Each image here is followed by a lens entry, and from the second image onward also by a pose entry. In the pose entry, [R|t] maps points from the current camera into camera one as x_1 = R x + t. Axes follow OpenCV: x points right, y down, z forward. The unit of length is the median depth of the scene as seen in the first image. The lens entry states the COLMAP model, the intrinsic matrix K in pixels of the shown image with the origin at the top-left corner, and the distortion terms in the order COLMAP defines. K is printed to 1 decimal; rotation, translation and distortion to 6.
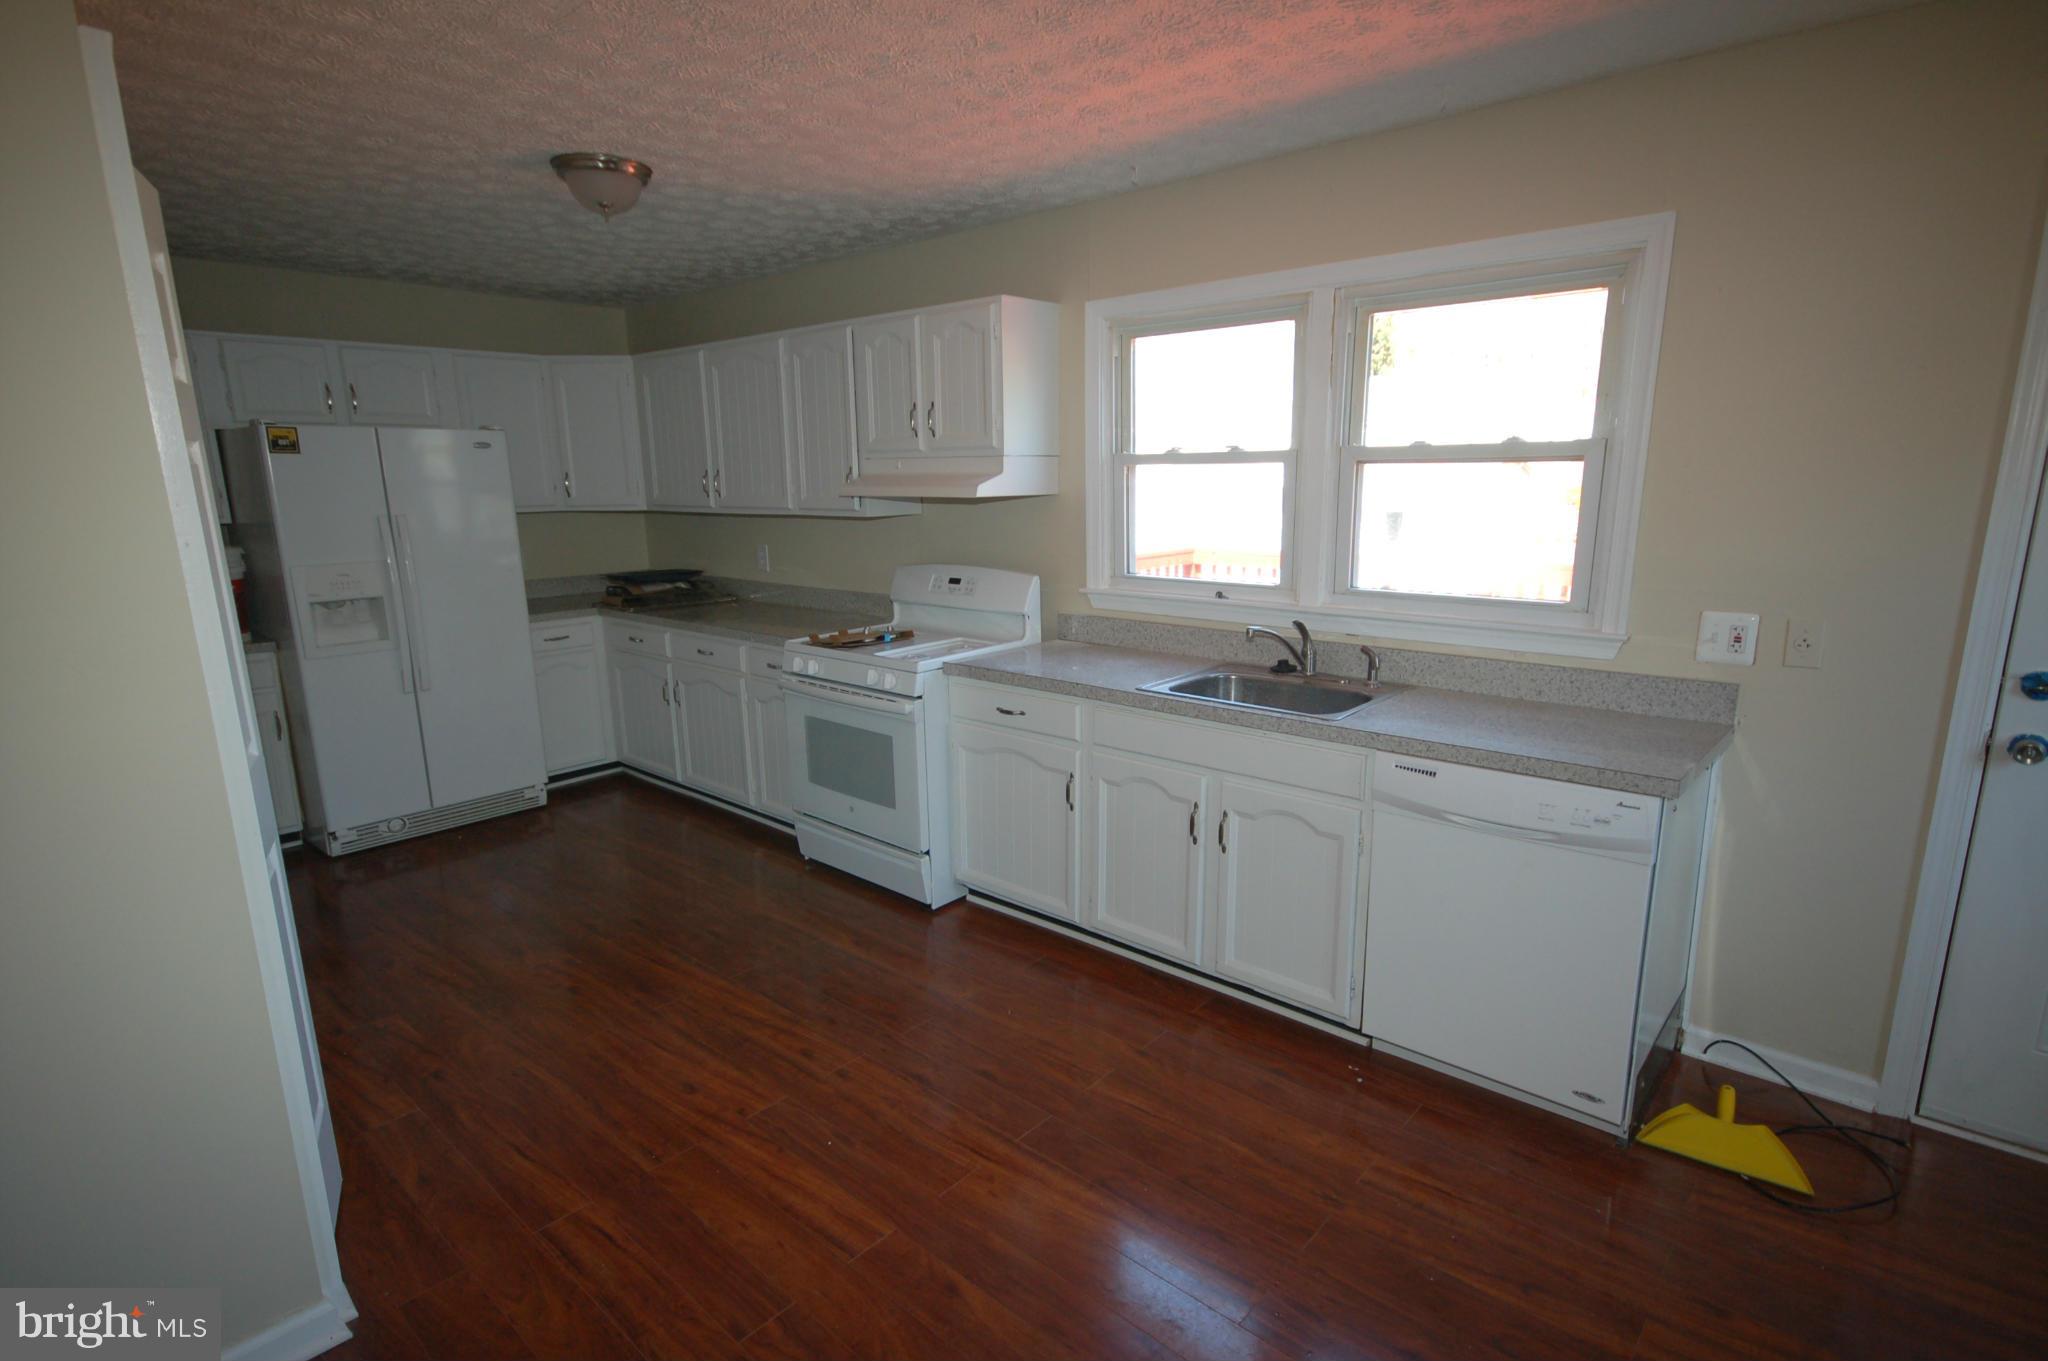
lens RADIAL K [[1049.6, 0, 1019.4], [0, 1049.6, 690.6], [0, 0, 1]] dist [0.020931, 0.003251]
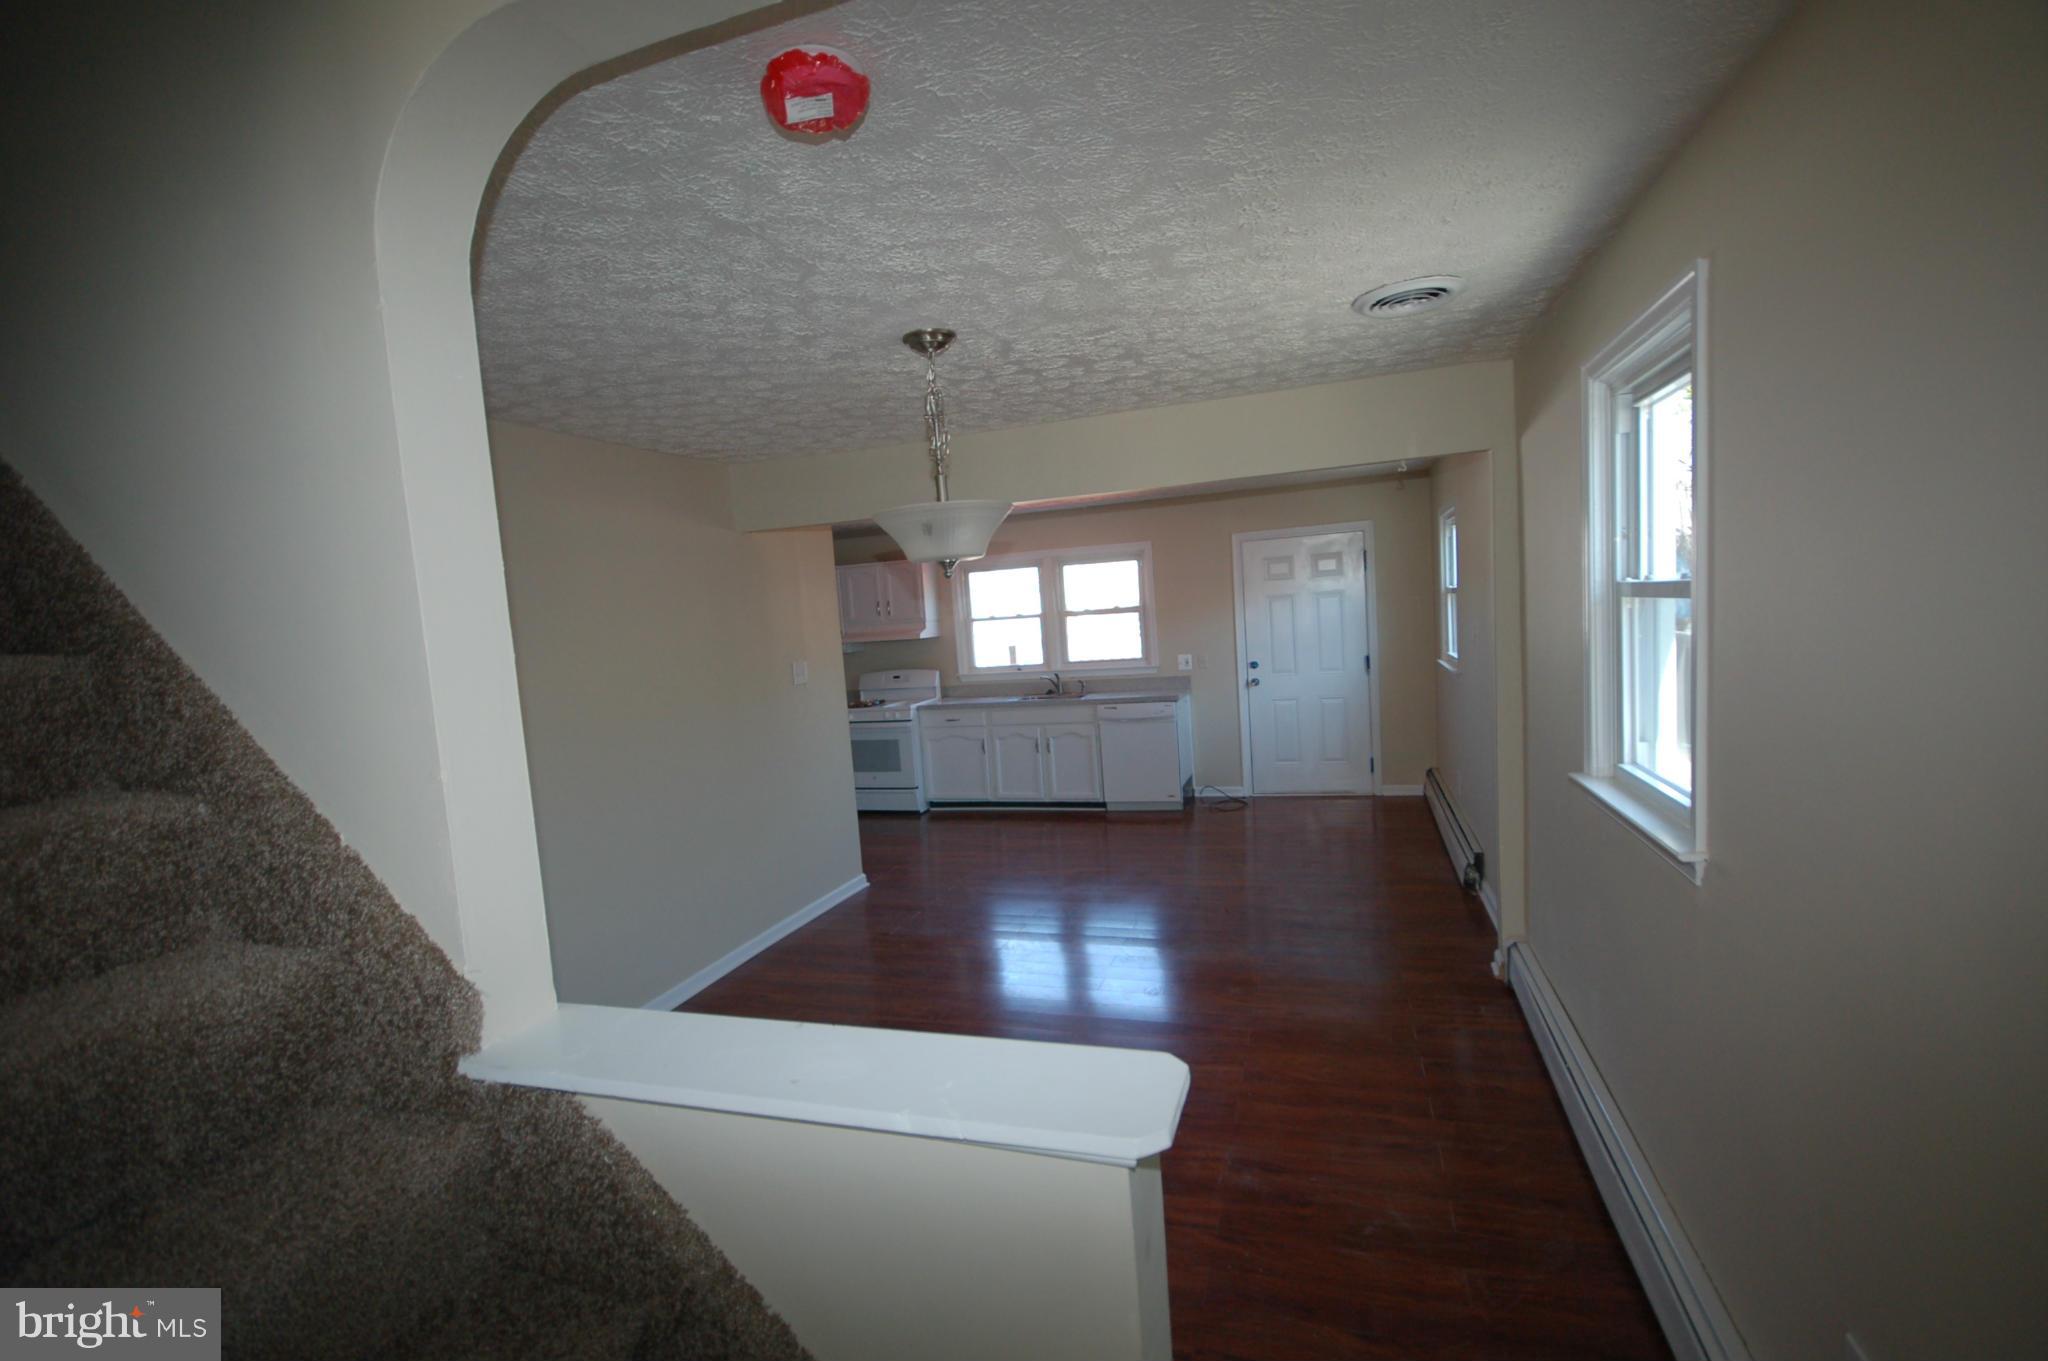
lens RADIAL K [[930.7, 0, 1023.8], [0, 930.7, 681.9], [0, 0, 1]] dist [-0.019242, -0.000363]
pose [[0.912862, -0.078007, 0.400748, -0.700352], [0.139379, 0.982150, -0.126313, 0.223568], [-0.383741, 0.171163, 0.907439, -1.044123]]
